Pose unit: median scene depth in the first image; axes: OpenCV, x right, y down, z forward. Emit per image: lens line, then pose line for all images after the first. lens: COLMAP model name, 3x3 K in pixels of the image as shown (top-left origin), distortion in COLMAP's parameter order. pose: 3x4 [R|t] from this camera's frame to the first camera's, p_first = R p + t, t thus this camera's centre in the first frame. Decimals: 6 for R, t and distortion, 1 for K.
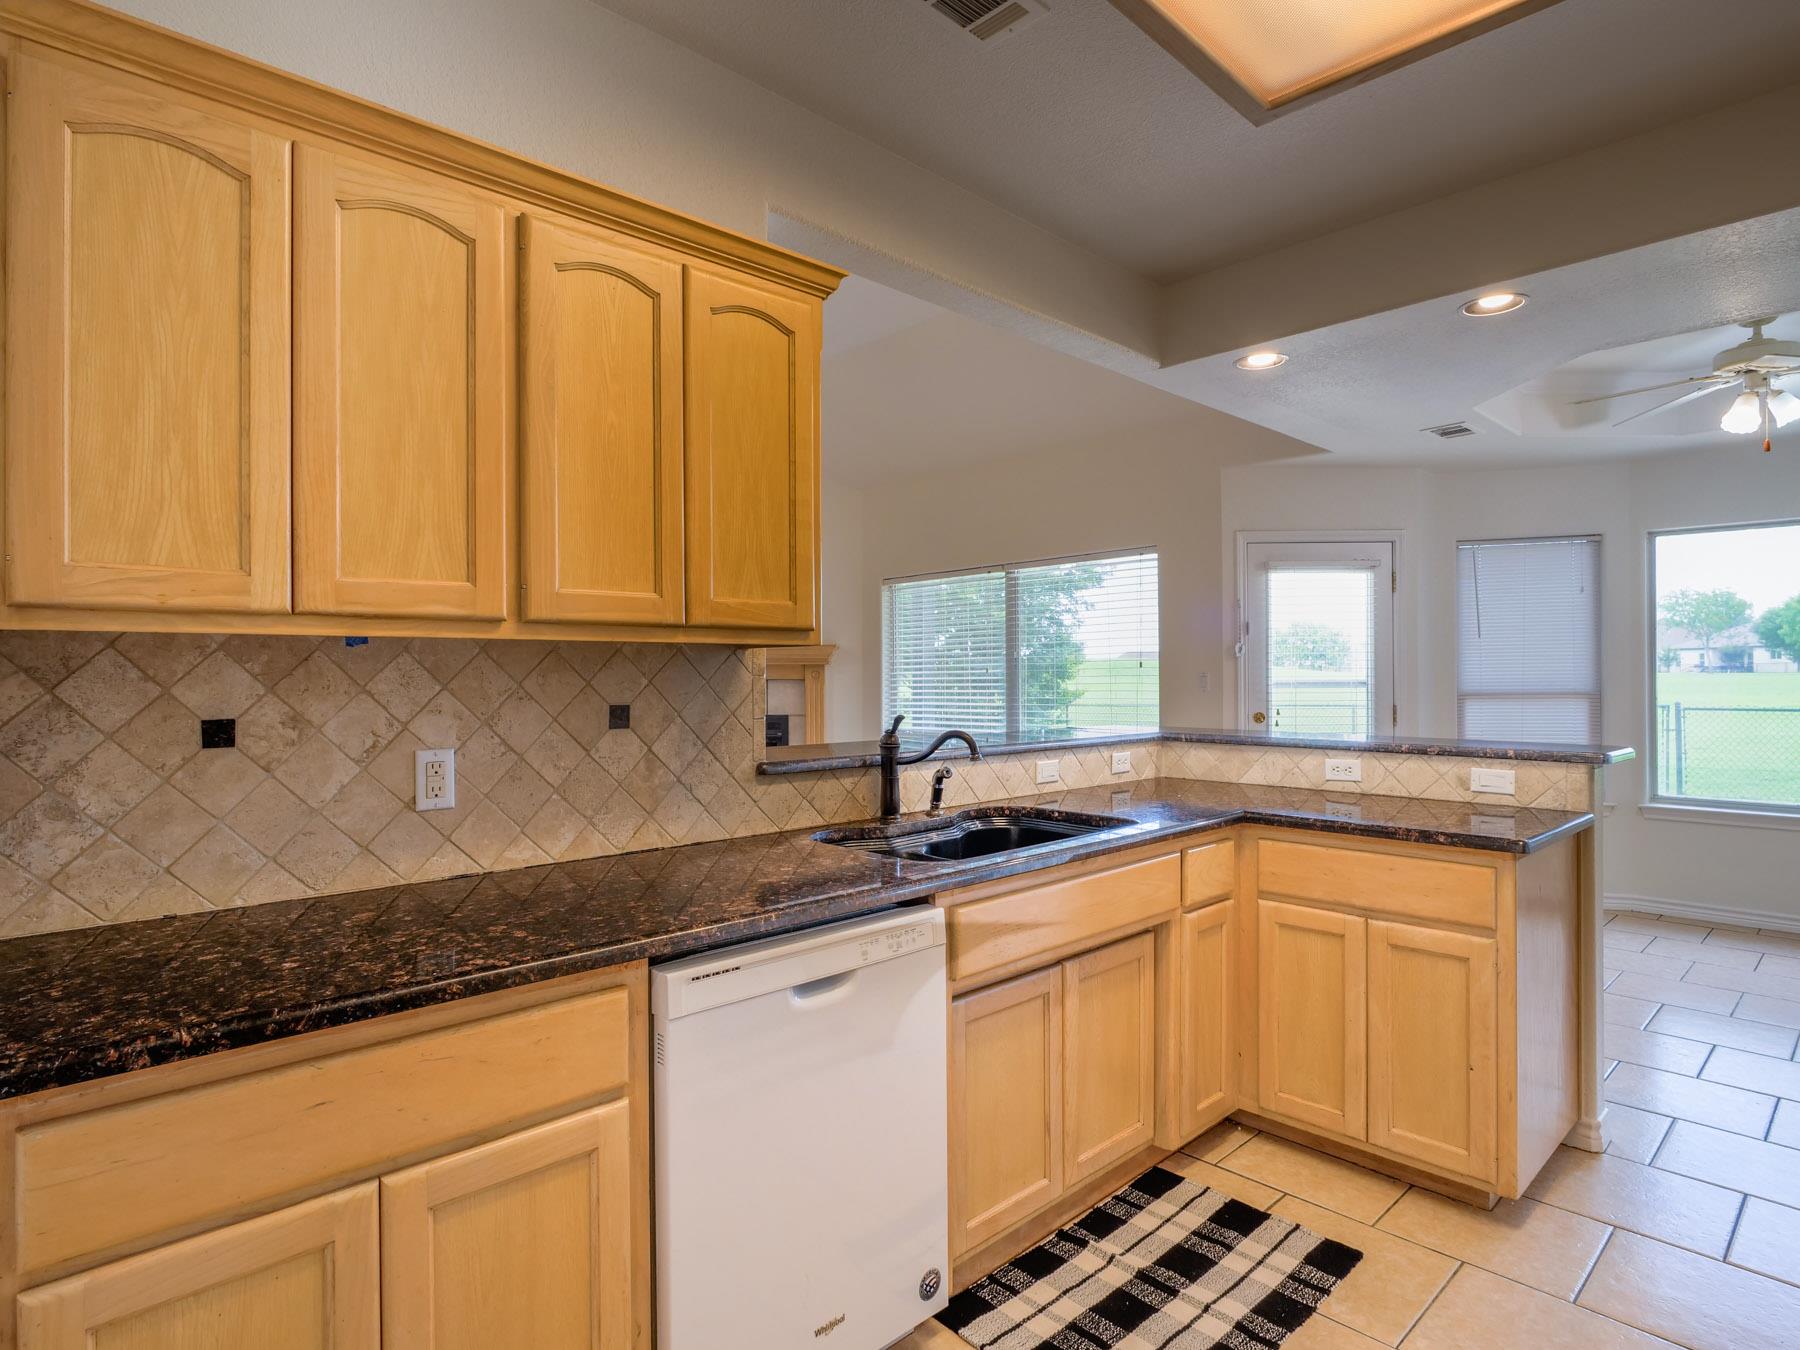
lens RADIAL K [[977.2, 0, 901.7], [0, 977.2, 671.2], [0, 0, 1]] dist [-0.016907, 0.002188]
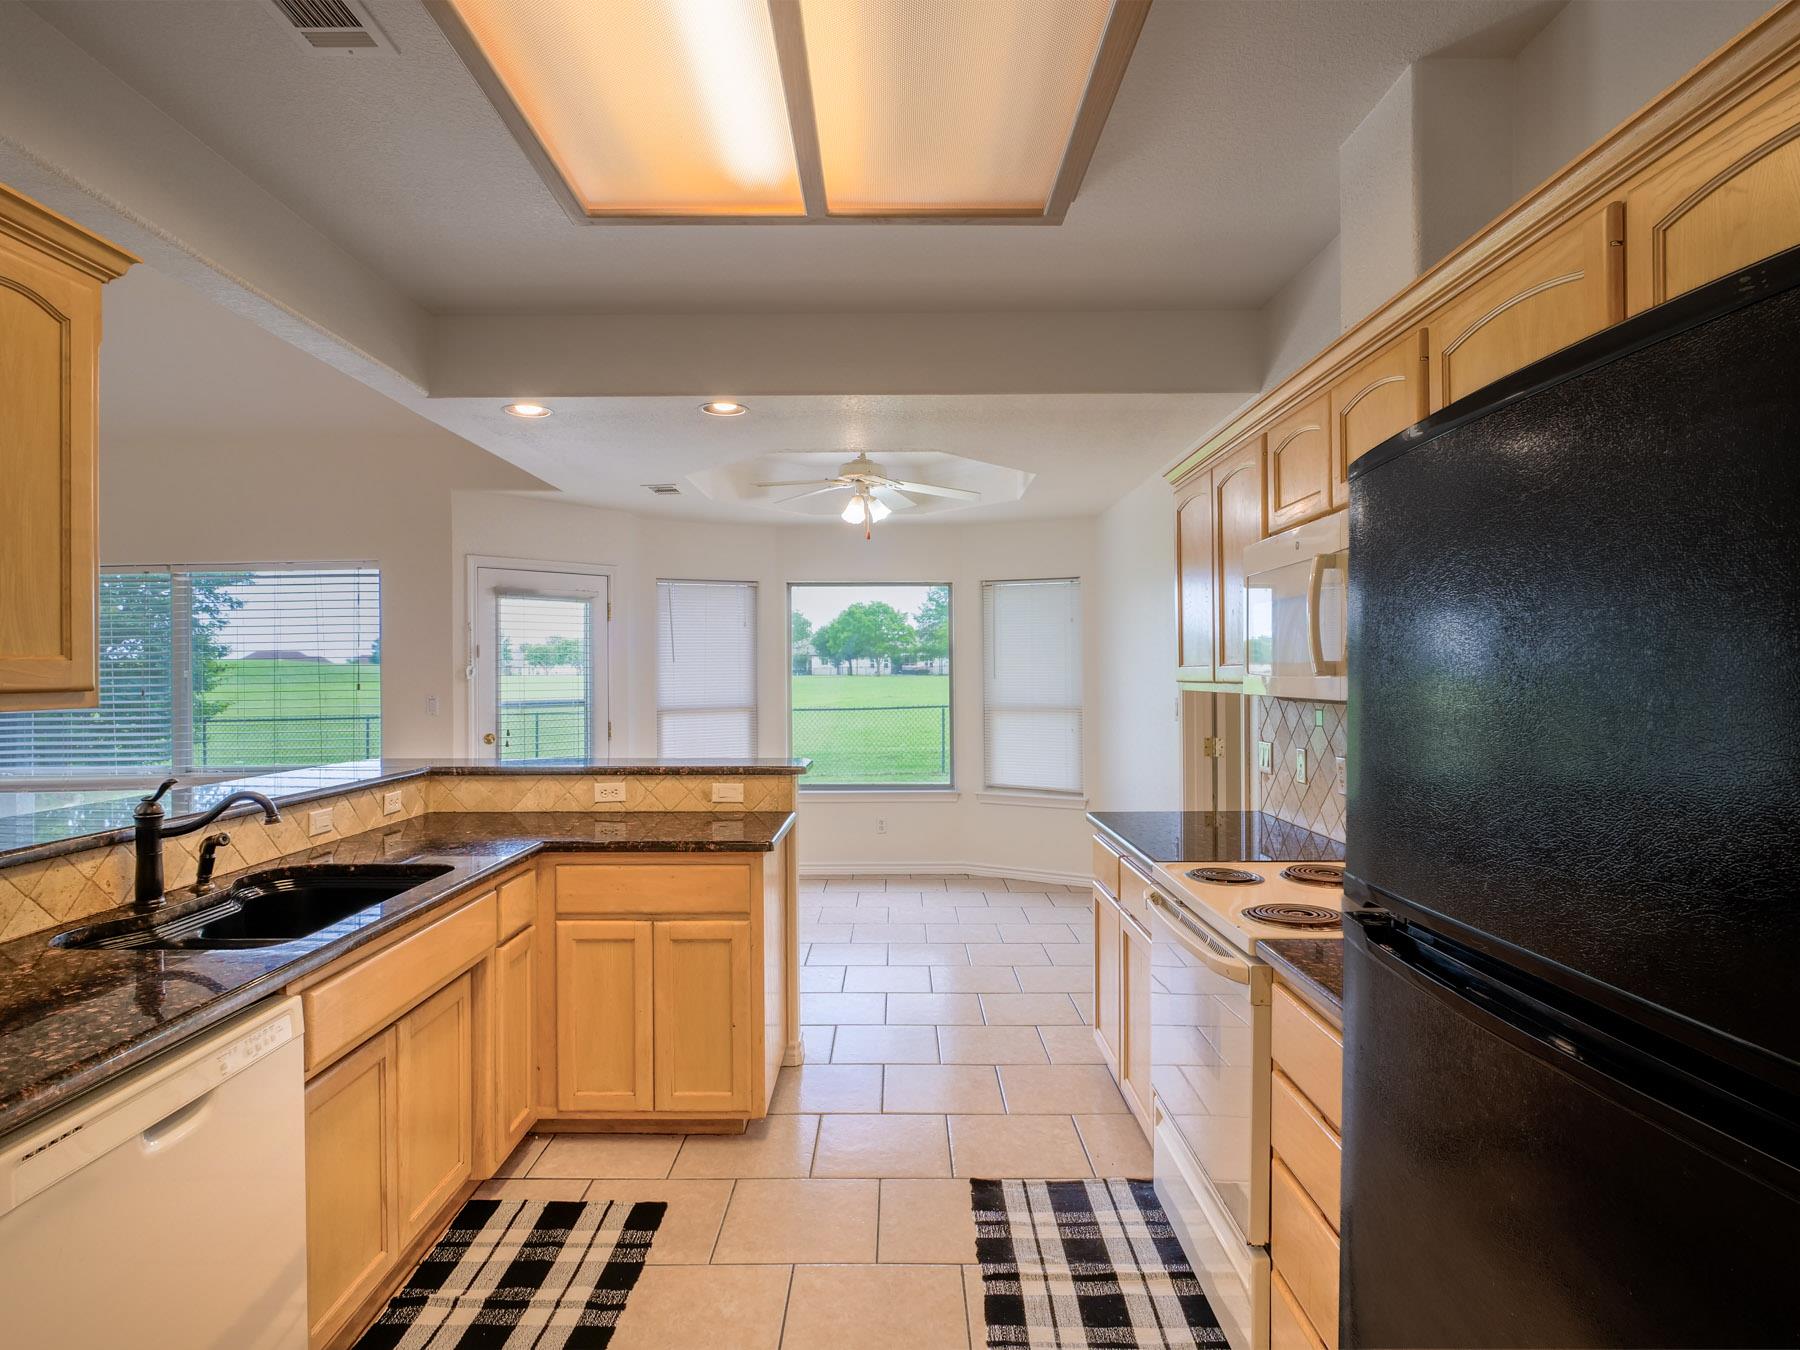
lens RADIAL K [[977.2, 0, 892.9], [0, 977.2, 669.6], [0, 0, 1]] dist [-0.016907, 0.002188]
pose [[0.691239, 0.002671, 0.722621, -0.170008], [-0.000026, 0.999993, -0.003672, -0.045291], [-0.722626, 0.002520, 0.691234, -0.028224]]
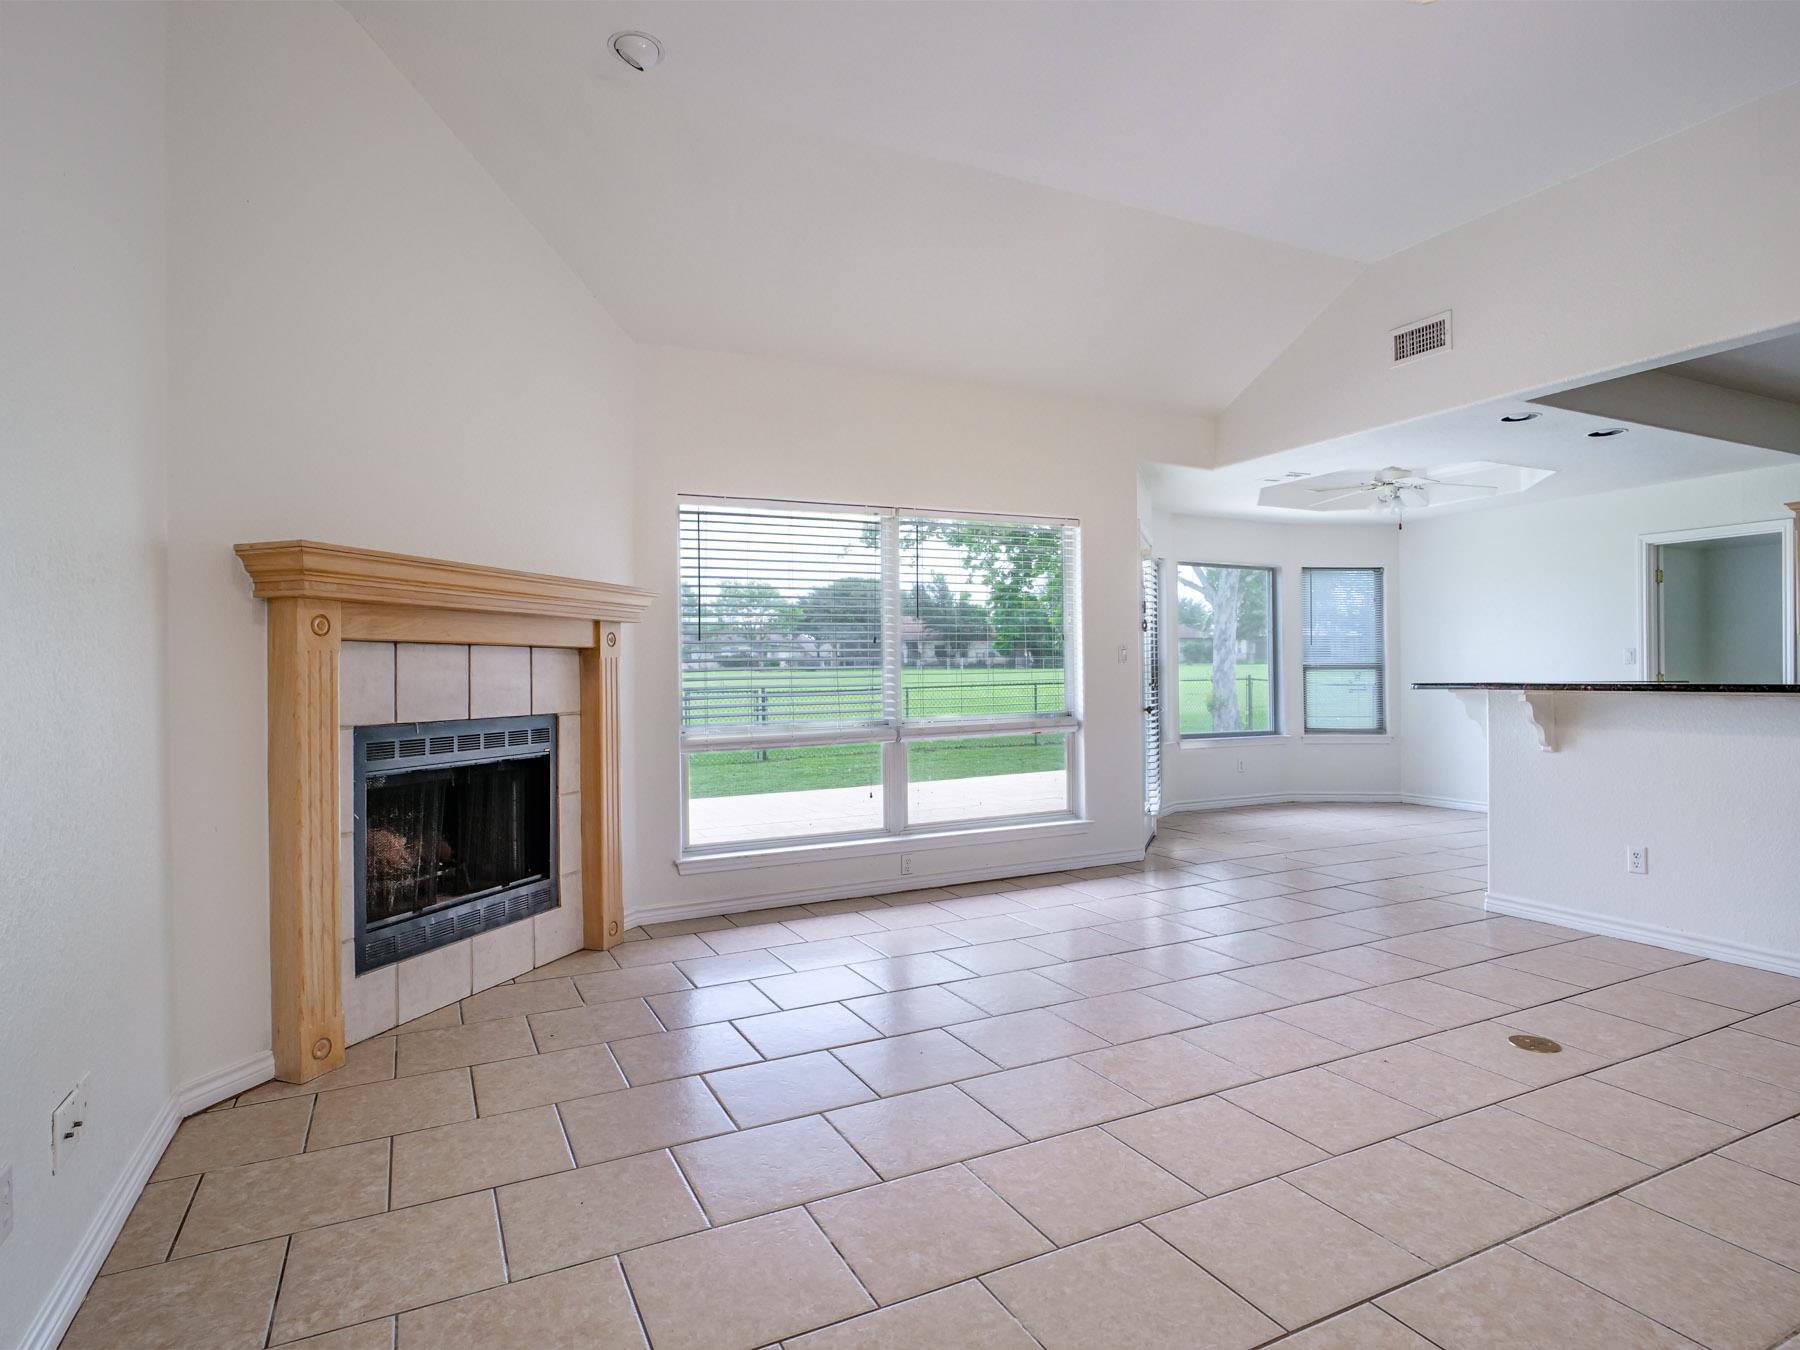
lens RADIAL K [[977.2, 0, 894.4], [0, 977.2, 681.4], [0, 0, 1]] dist [-0.016907, 0.002188]
pose [[0.297521, -0.006691, 0.954692, -1.728906], [0.000857, 0.999977, 0.006741, 0.073326], [-0.954715, -0.001187, 0.297519, 2.029477]]
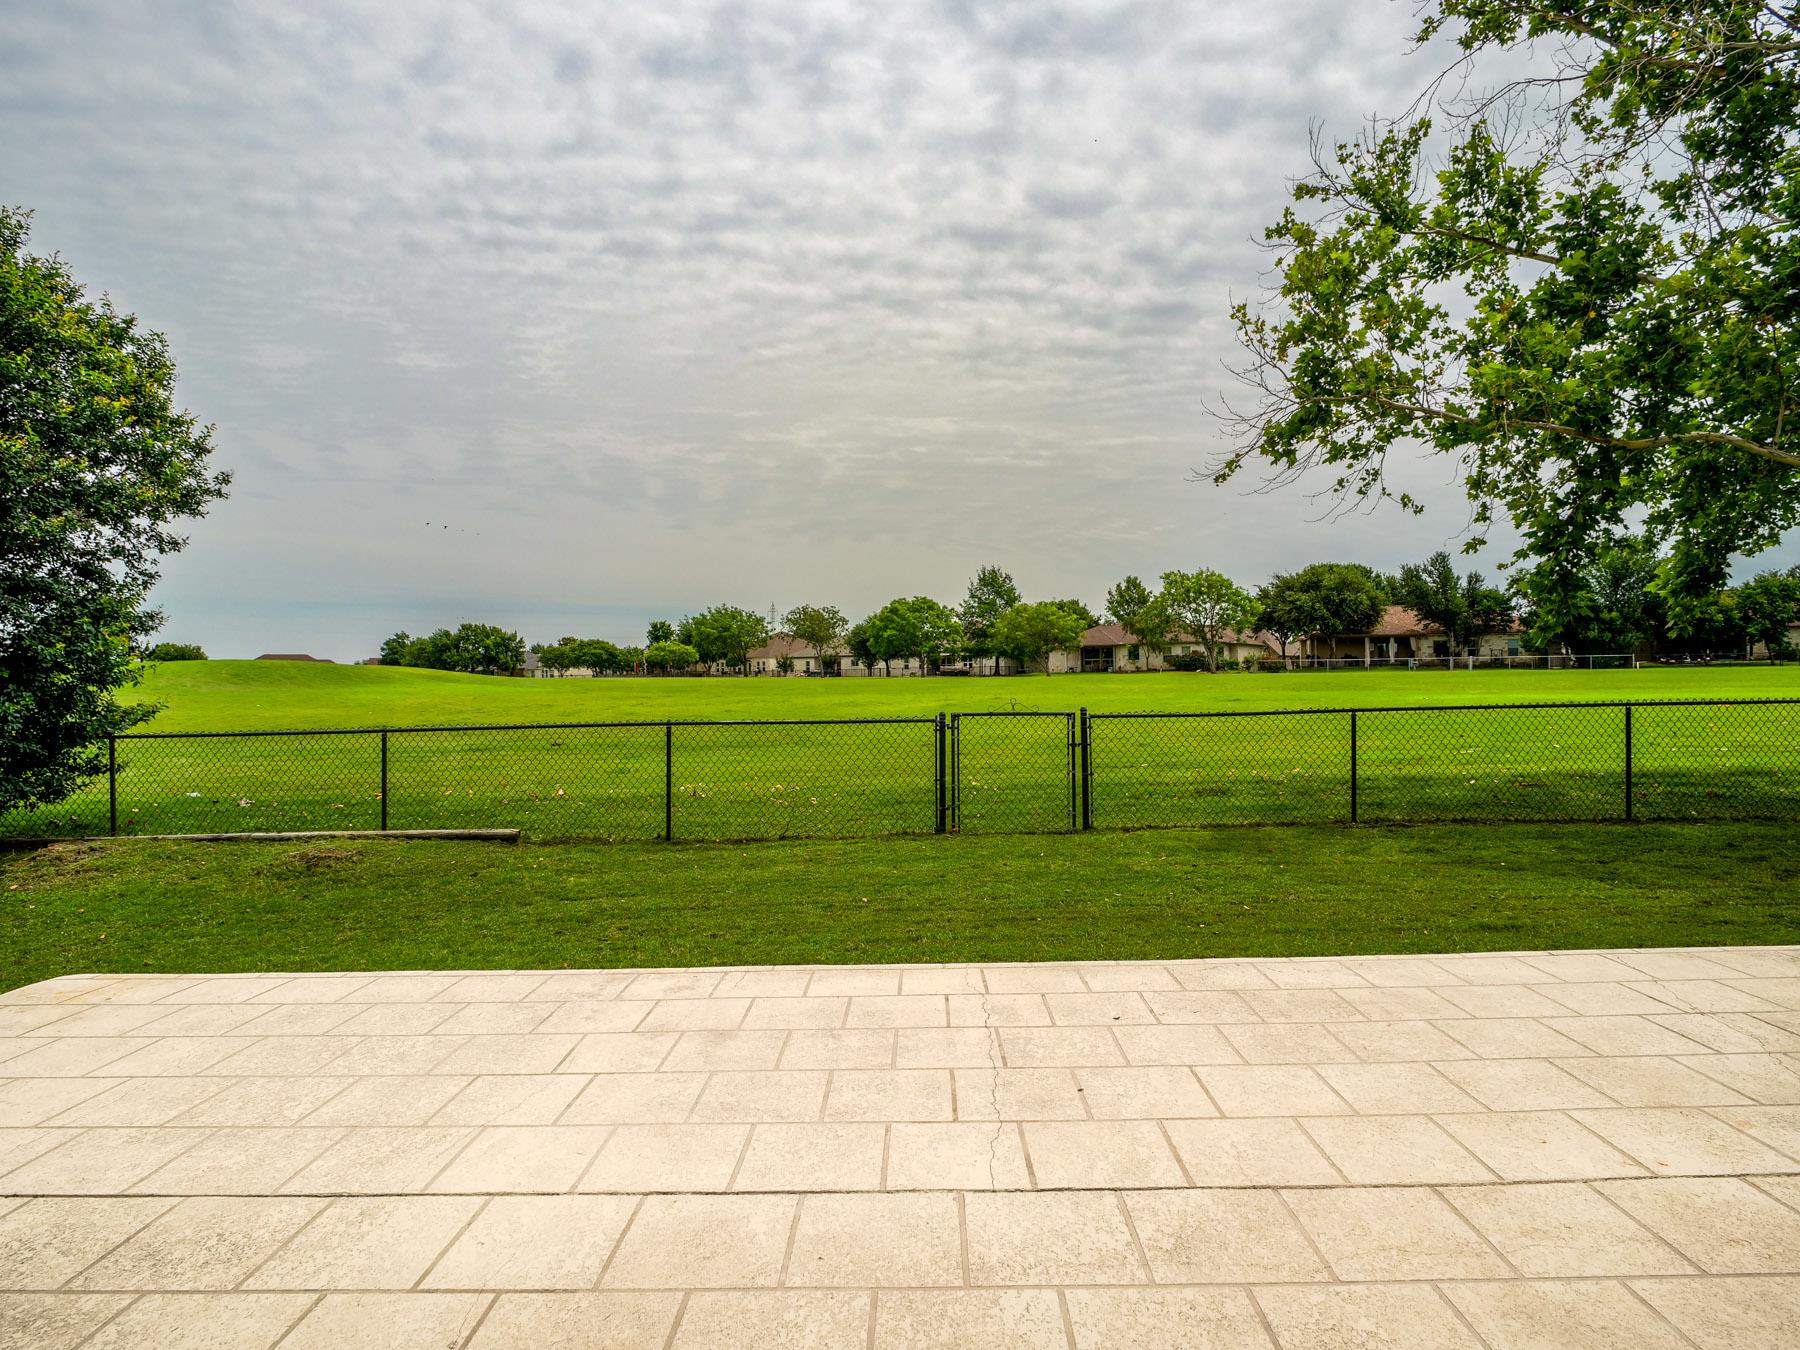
lens RADIAL K [[977.2, 0, 897.6], [0, 977.2, 682.7], [0, 0, 1]] dist [-0.016907, 0.002188]
pose [[0.693526, -0.005714, 0.720409, 0.640757], [0.001226, 0.999976, 0.006751, 0.027801], [-0.720431, -0.003799, 0.693517, 2.575405]]
